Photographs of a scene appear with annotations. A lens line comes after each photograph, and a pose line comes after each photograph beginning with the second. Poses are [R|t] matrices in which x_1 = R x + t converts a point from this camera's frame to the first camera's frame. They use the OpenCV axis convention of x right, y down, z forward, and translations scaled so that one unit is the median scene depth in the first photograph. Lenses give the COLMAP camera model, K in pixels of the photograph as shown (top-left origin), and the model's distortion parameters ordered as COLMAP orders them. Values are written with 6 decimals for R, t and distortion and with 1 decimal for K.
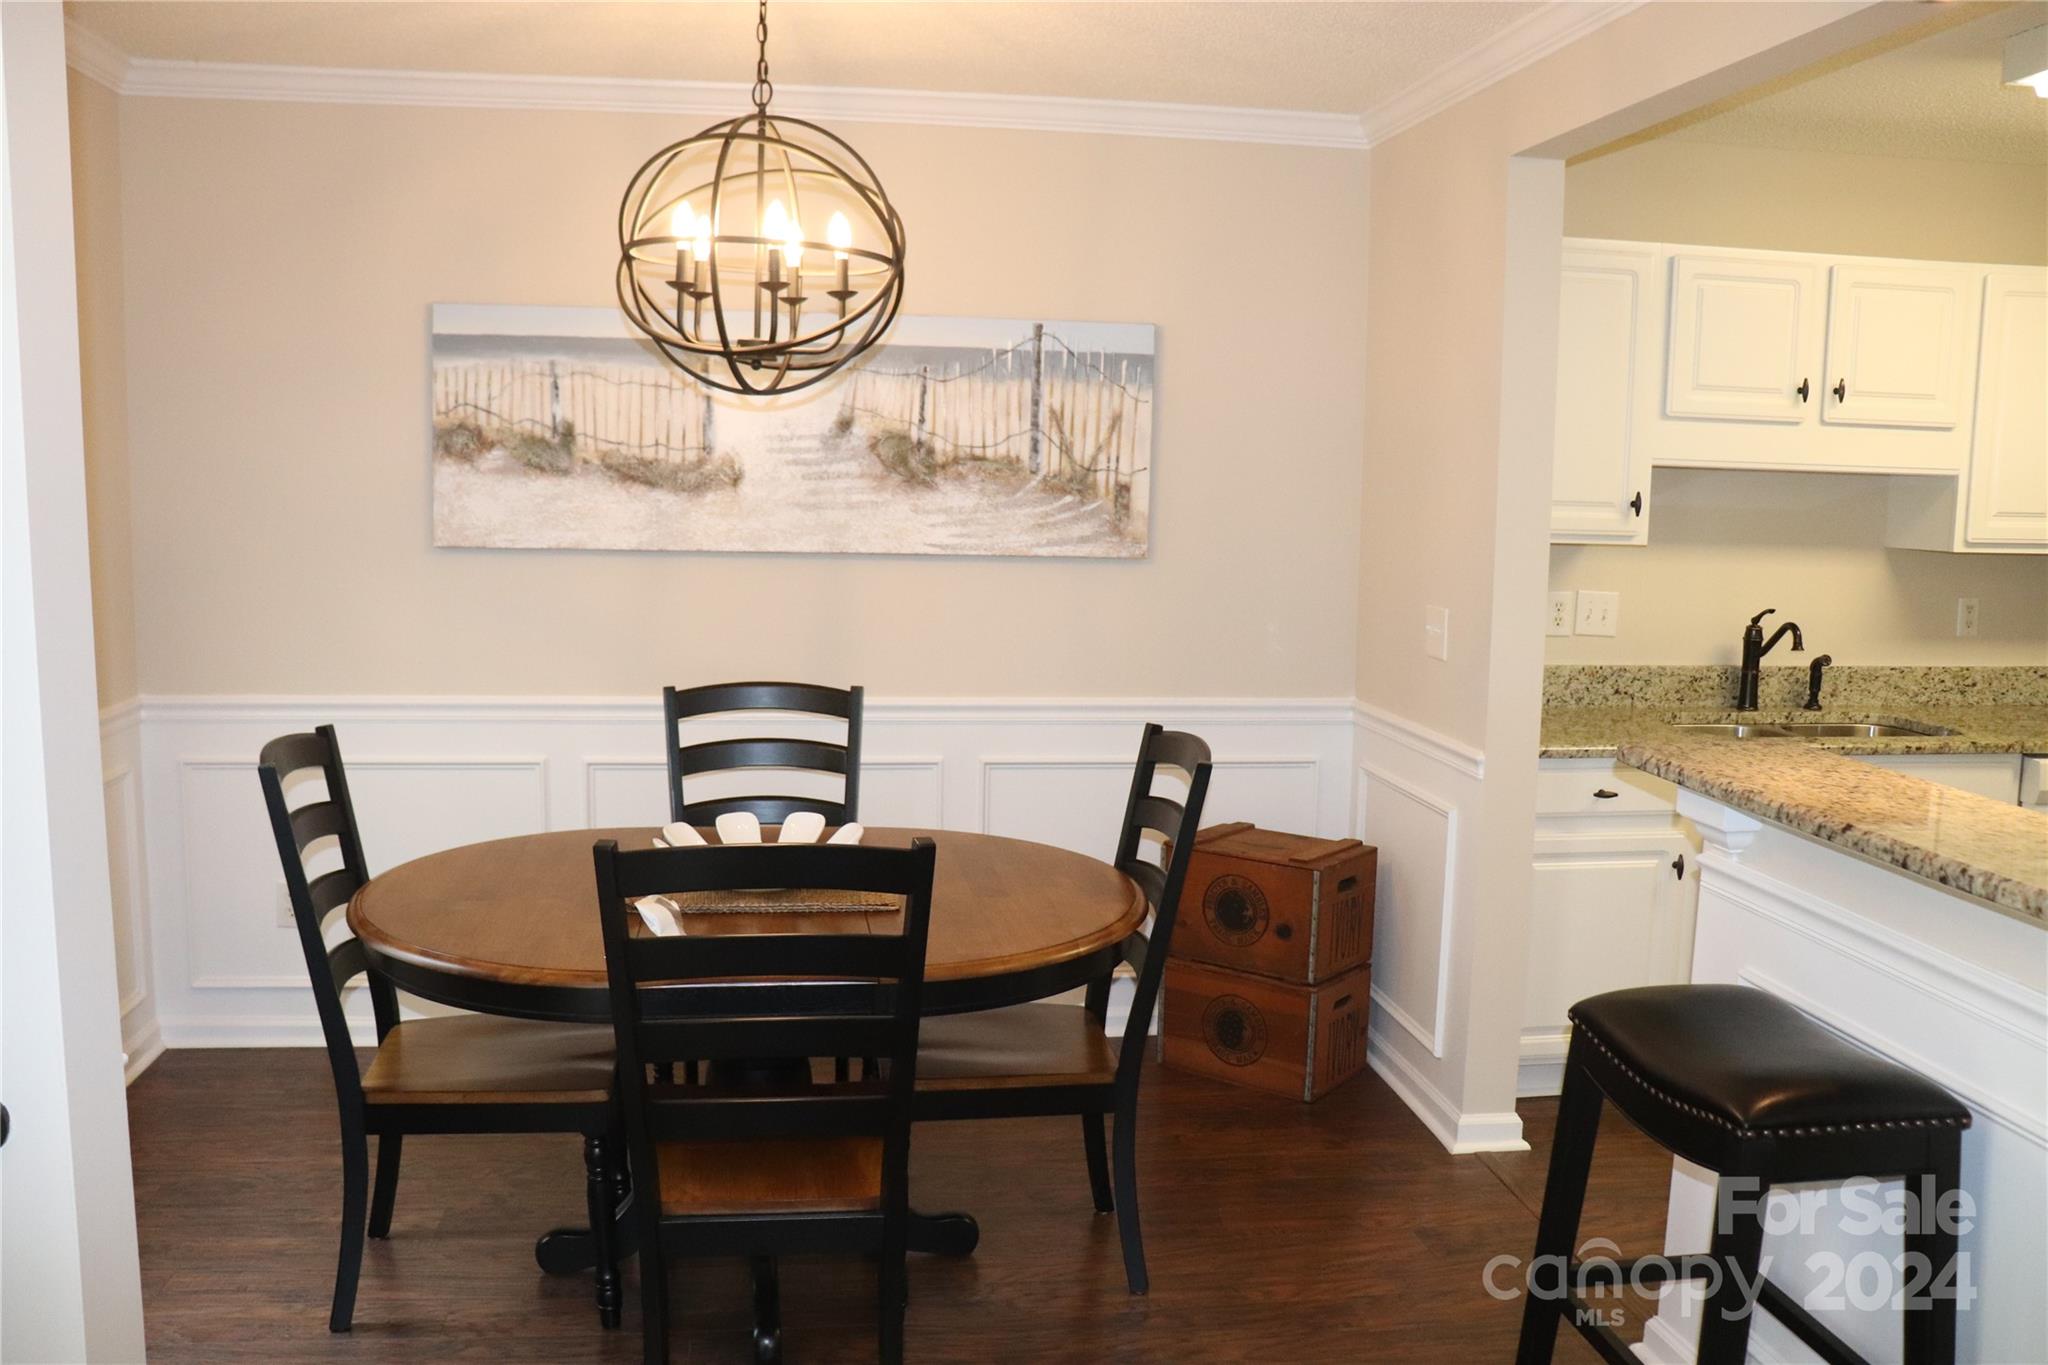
lens RADIAL K [[1688.3, 0, 1024.0], [0, 1688.3, 682.5], [0, 0, 1]] dist [-0.177460, 0.159250]
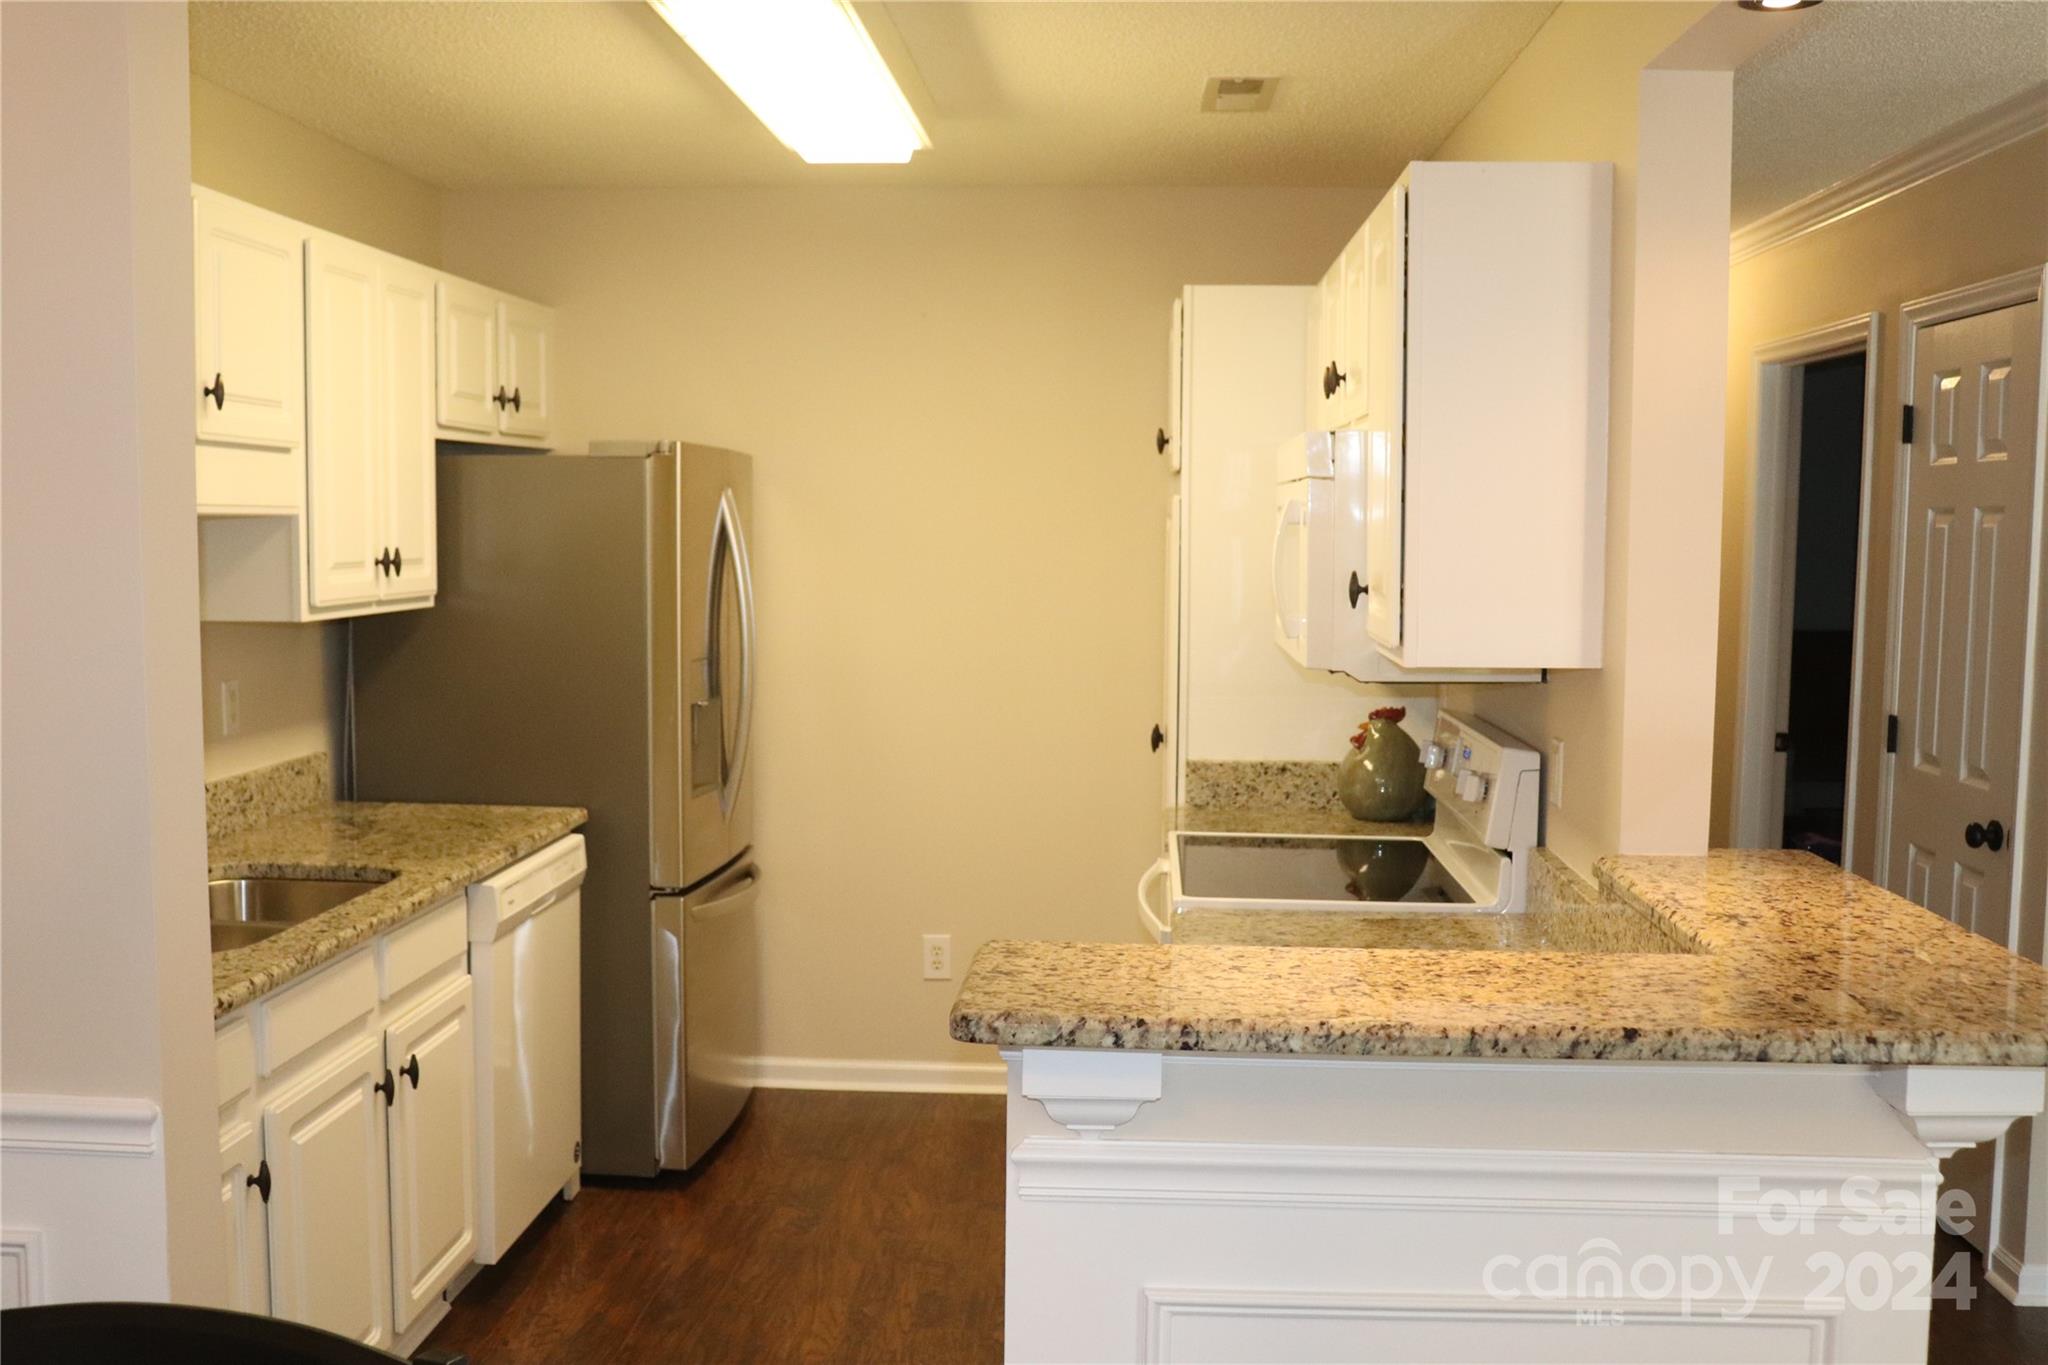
lens RADIAL K [[1890.9, 0, 1024.0], [0, 1890.9, 682.5], [0, 0, 1]] dist [-0.170326, 0.217853]
pose [[0.199001, -0.095638, 0.975321, -0.269794], [0.116999, 0.990427, 0.073247, -0.125797], [-0.972990, 0.099535, 0.208285, 0.856529]]
